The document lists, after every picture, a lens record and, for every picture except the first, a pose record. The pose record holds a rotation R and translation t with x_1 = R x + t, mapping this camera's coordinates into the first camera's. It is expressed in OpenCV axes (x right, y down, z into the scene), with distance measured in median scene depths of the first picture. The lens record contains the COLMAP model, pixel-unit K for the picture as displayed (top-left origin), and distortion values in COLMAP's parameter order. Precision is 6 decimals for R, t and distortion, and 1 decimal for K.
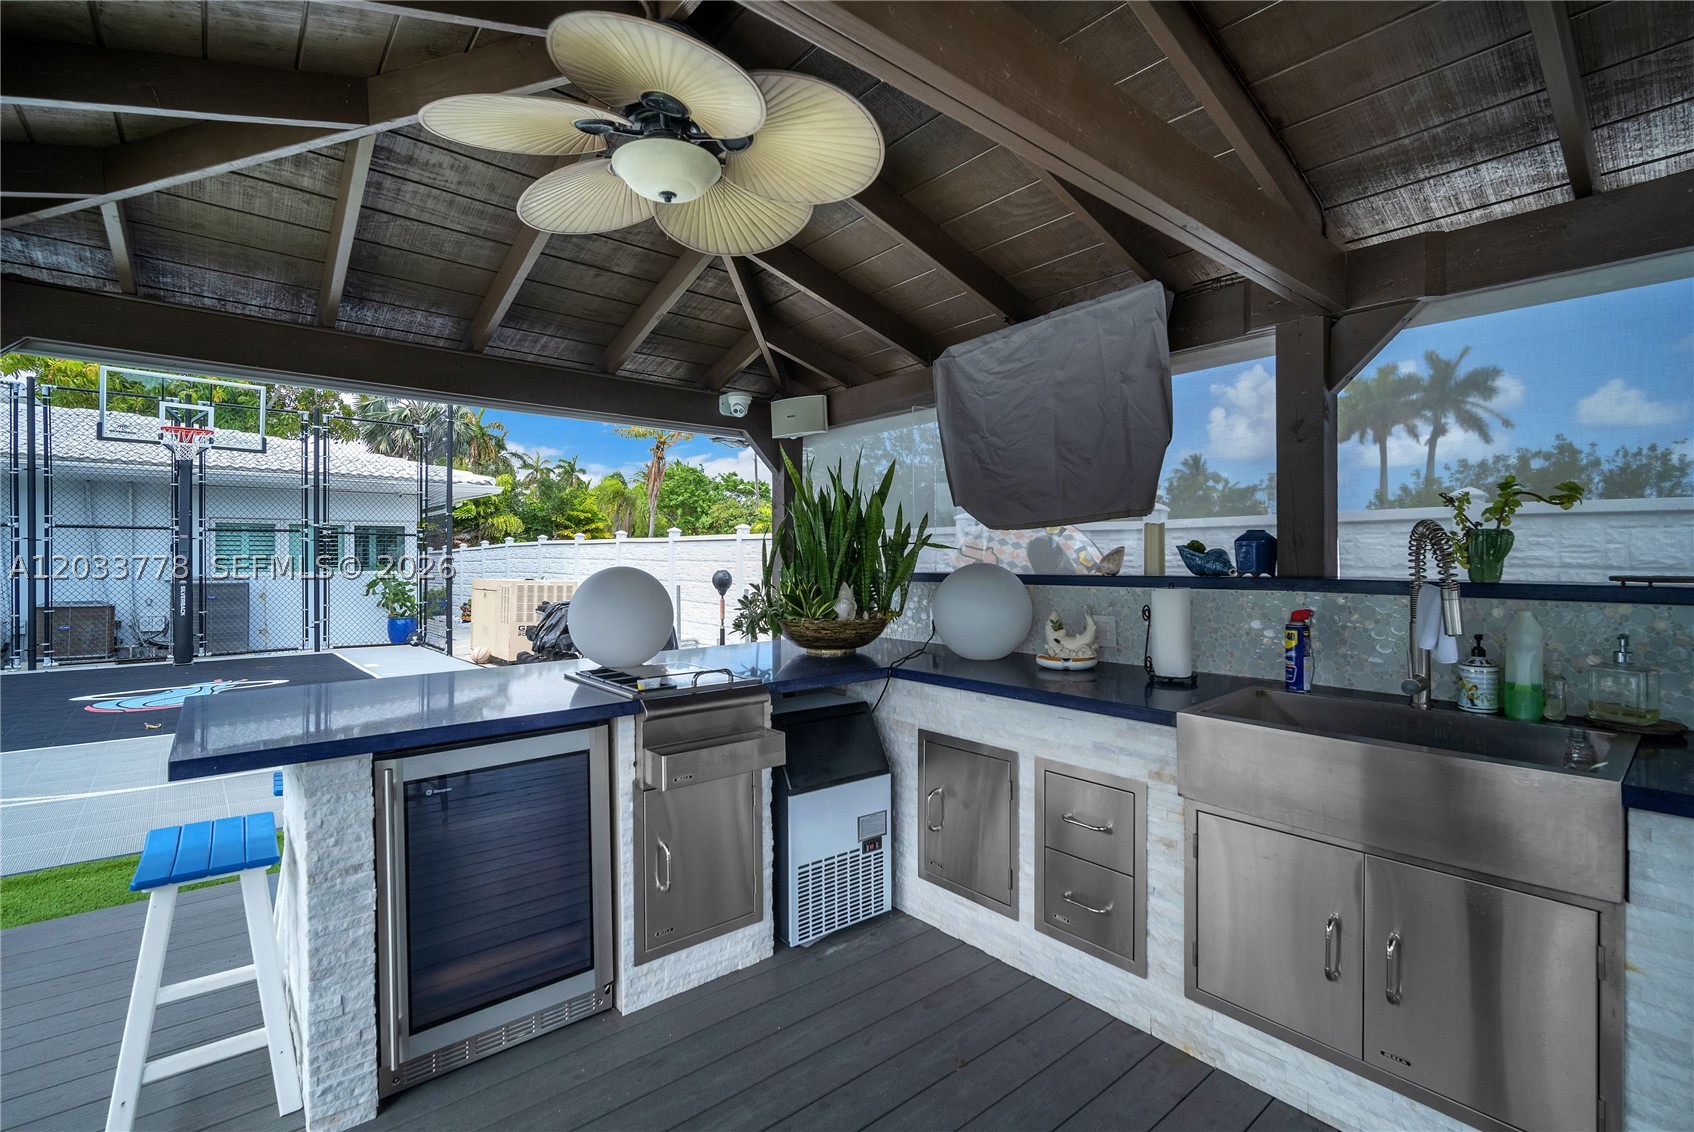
lens RADIAL K [[760.4, 0, 843.7], [0, 760.4, 558.7], [0, 0, 1]] dist [-0.001170, -0.000043]
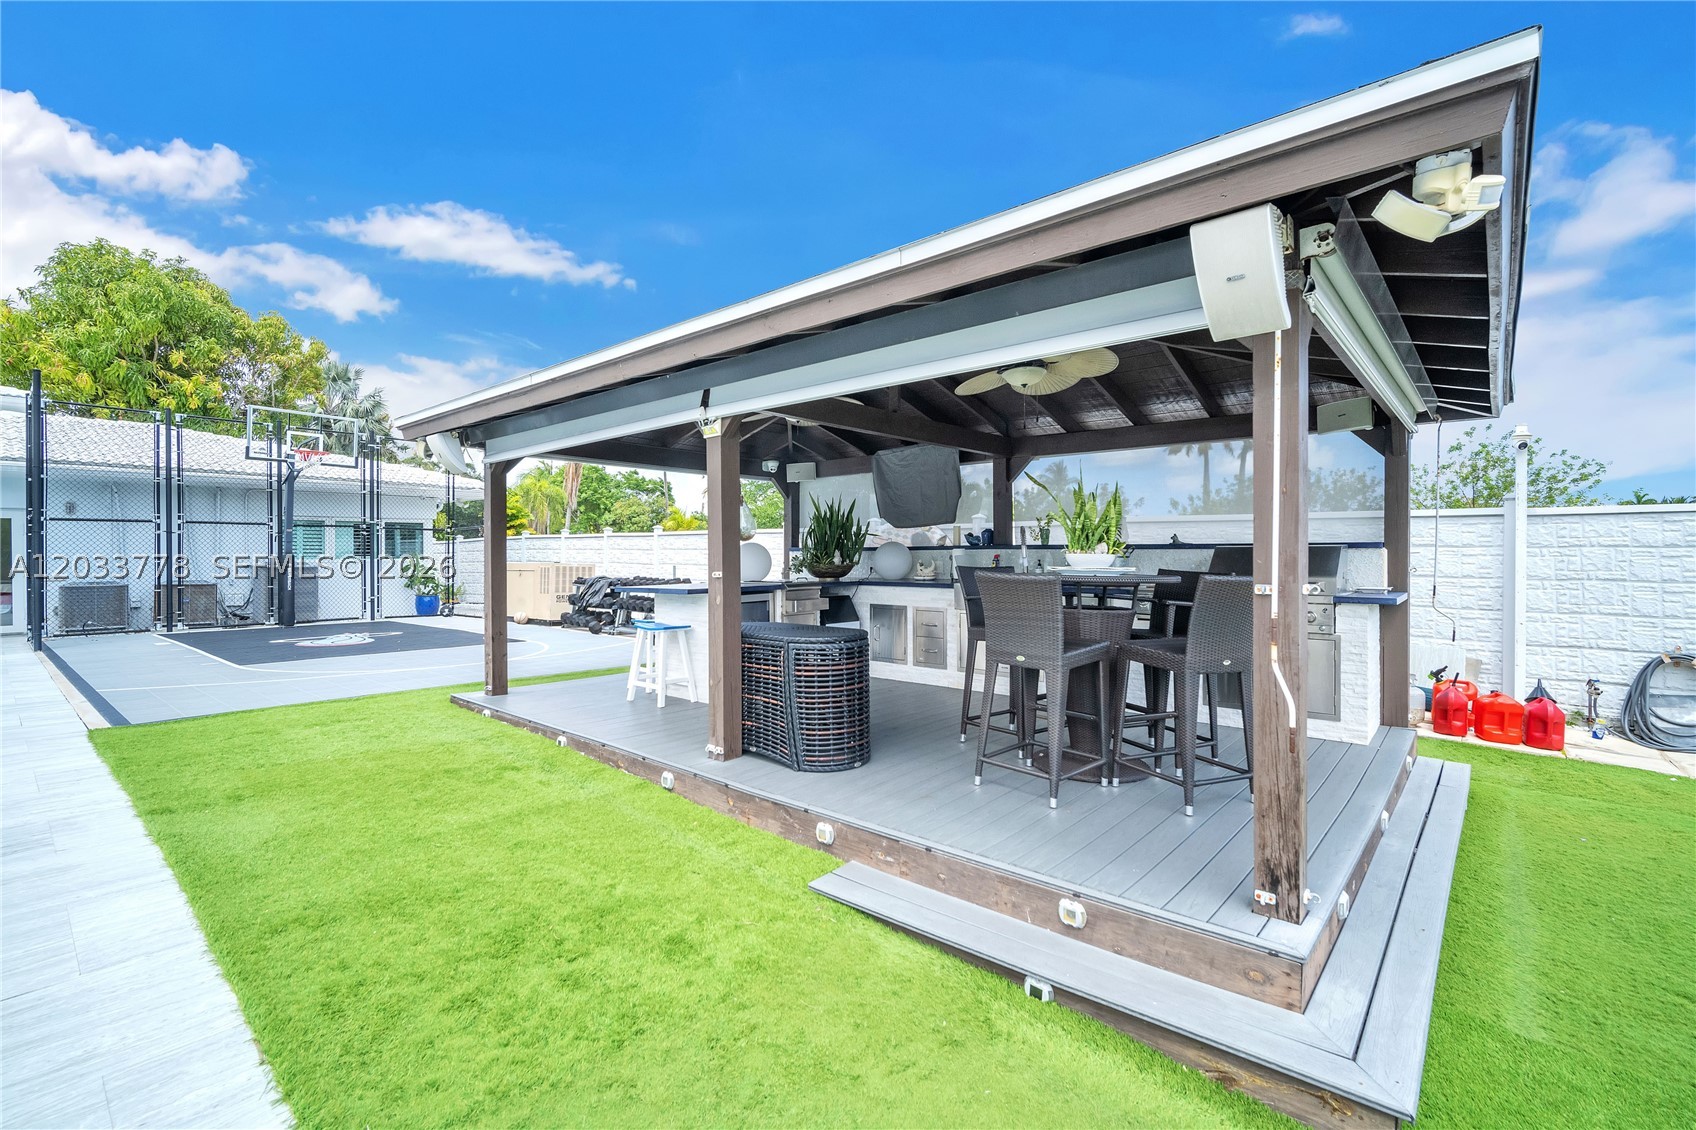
lens RADIAL K [[765.3, 0, 835.9], [0, 765.3, 555.9], [0, 0, 1]] dist [0.011987, 0.000321]
pose [[0.990646, -0.001419, 0.136451, -0.112036], [0.001416, 0.999999, 0.000122, 0.016909], [-0.136451, 0.000072, 0.990647, -0.475203]]
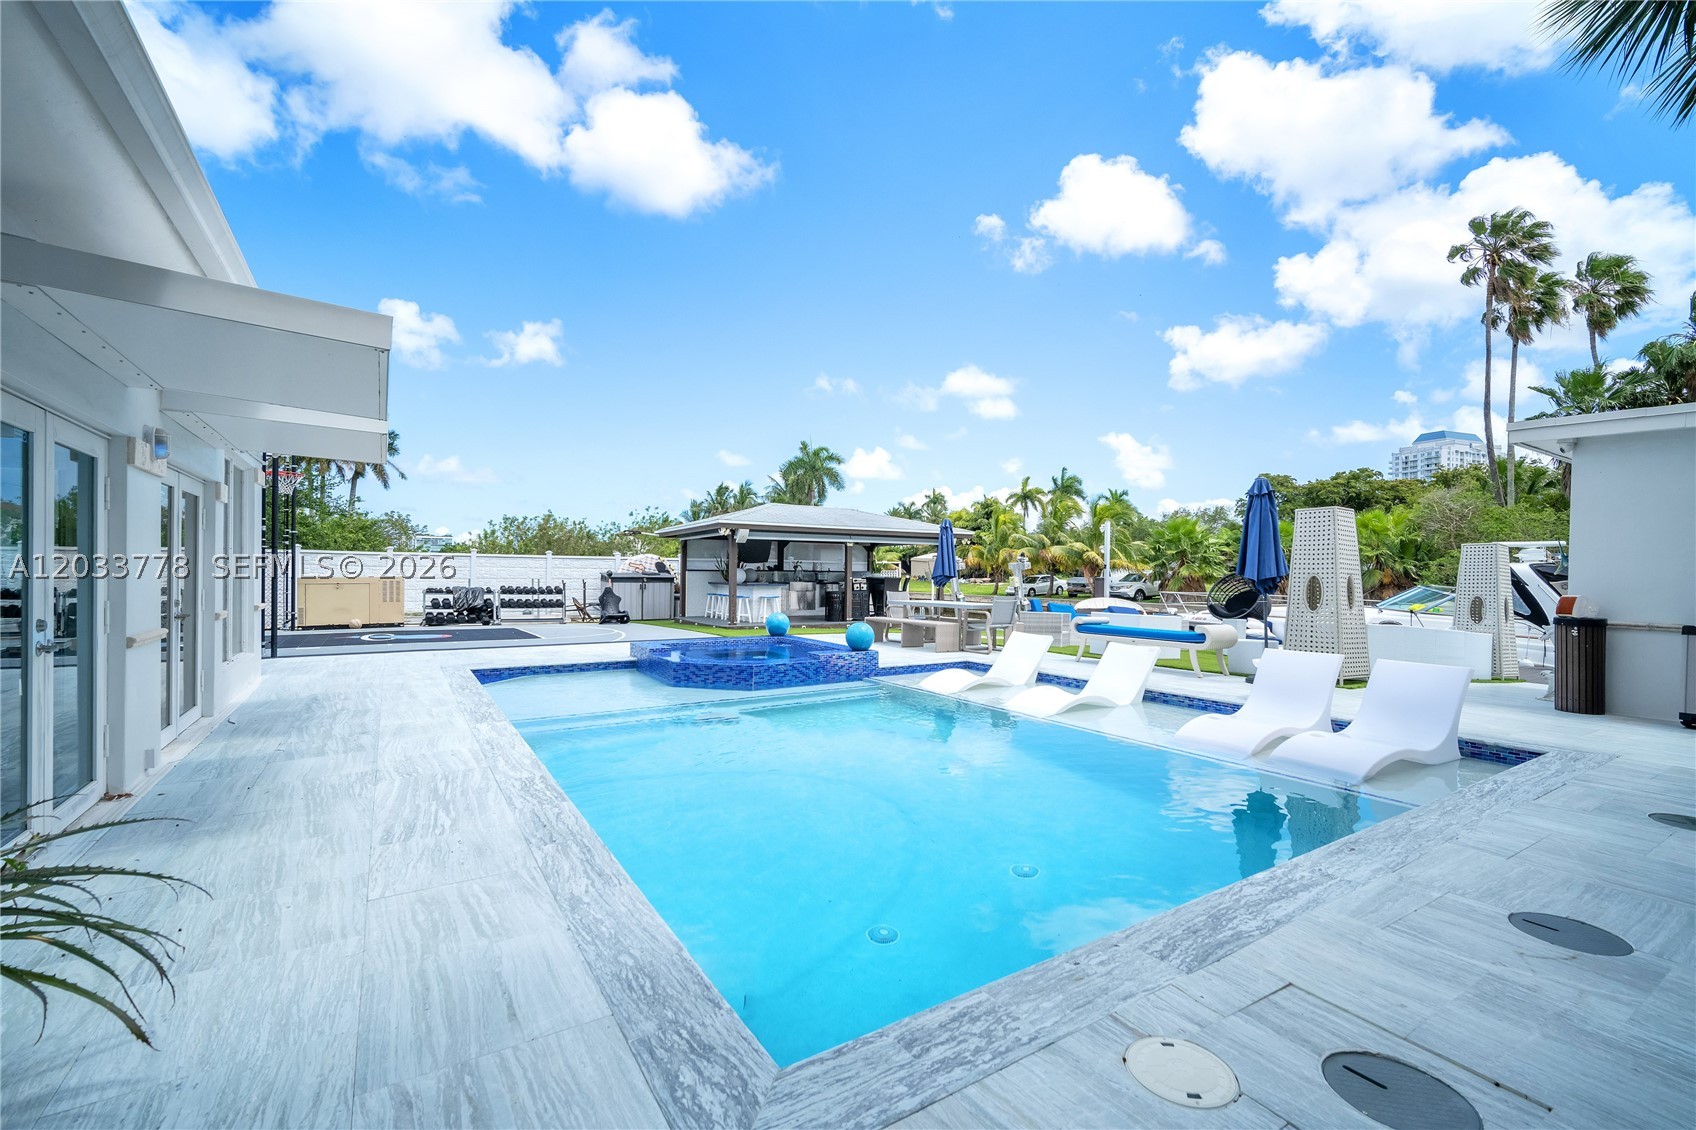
lens RADIAL K [[730.8, 0, 848.0], [0, 730.8, 565.0], [0, 0, 1]] dist [-0.002426, 0.000410]
pose [[0.147453, 0.014182, 0.988967, -1.985804], [-0.004621, 0.999896, -0.013650, 0.019677], [-0.989058, -0.002557, 0.147503, -0.277870]]
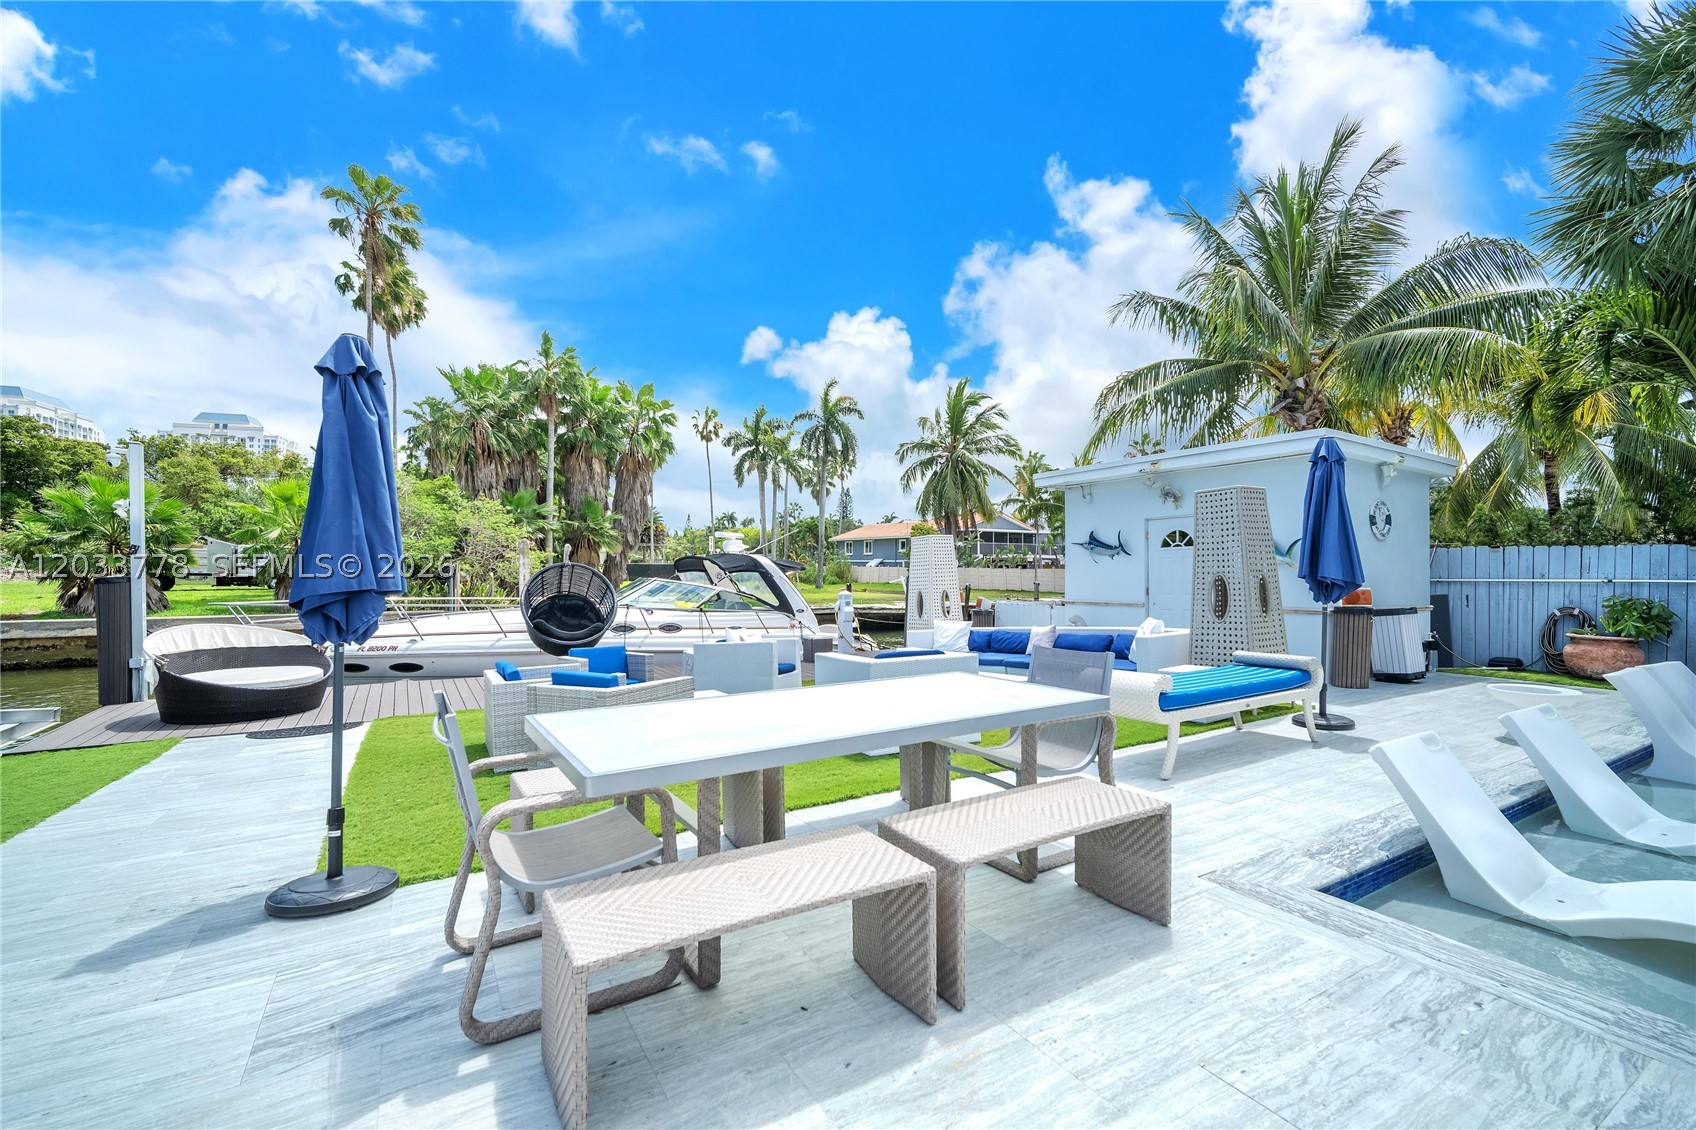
lens RADIAL K [[736.1, 0, 848.5], [0, 736.1, 582.3], [0, 0, 1]] dist [-0.005648, -0.000602]
pose [[-0.986966, -0.005075, 0.160850, -0.723948], [-0.001061, 0.999686, 0.025033, 0.005948], [-0.160927, 0.024536, -0.986661, 0.062952]]
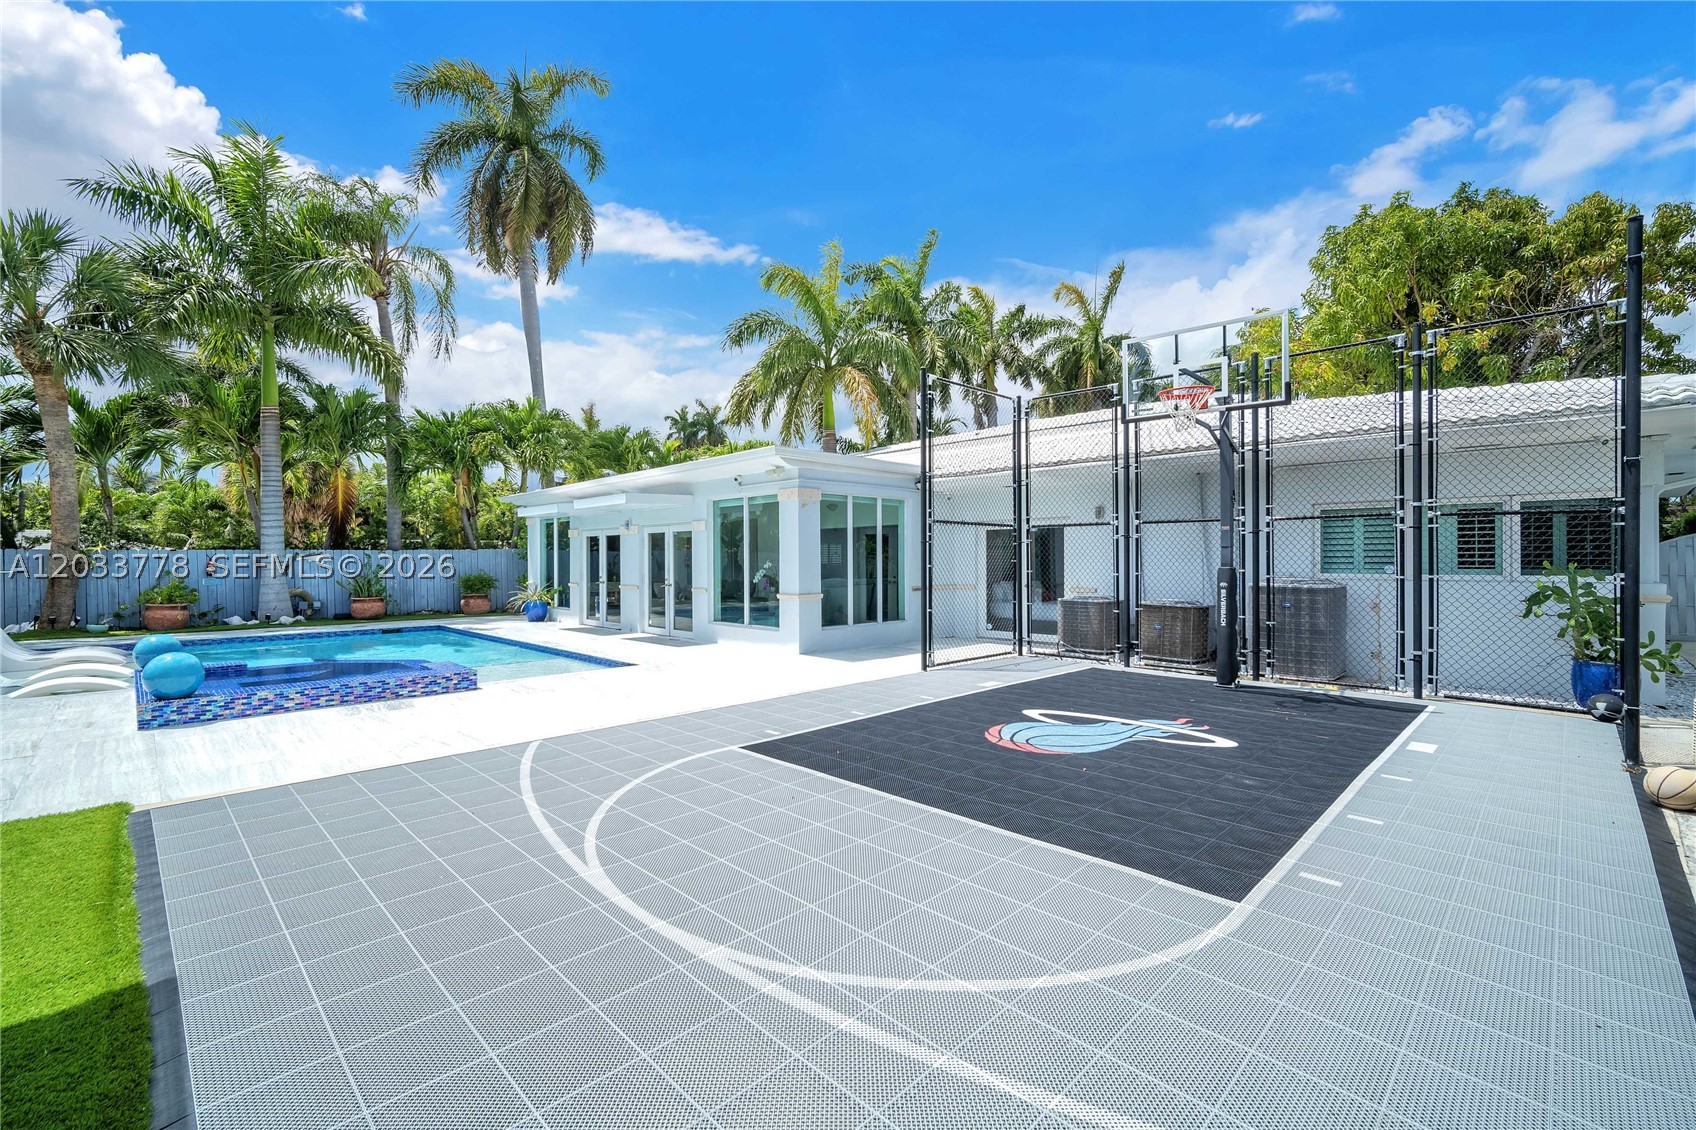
lens RADIAL K [[739.2, 0, 847.2], [0, 739.2, 558.6], [0, 0, 1]] dist [-0.006905, 0.000609]
pose [[0.067065, 0.002951, -0.997744, -0.114253], [0.002038, 0.999993, 0.003095, -0.000178], [0.997747, -0.002241, 0.067058, 0.562141]]
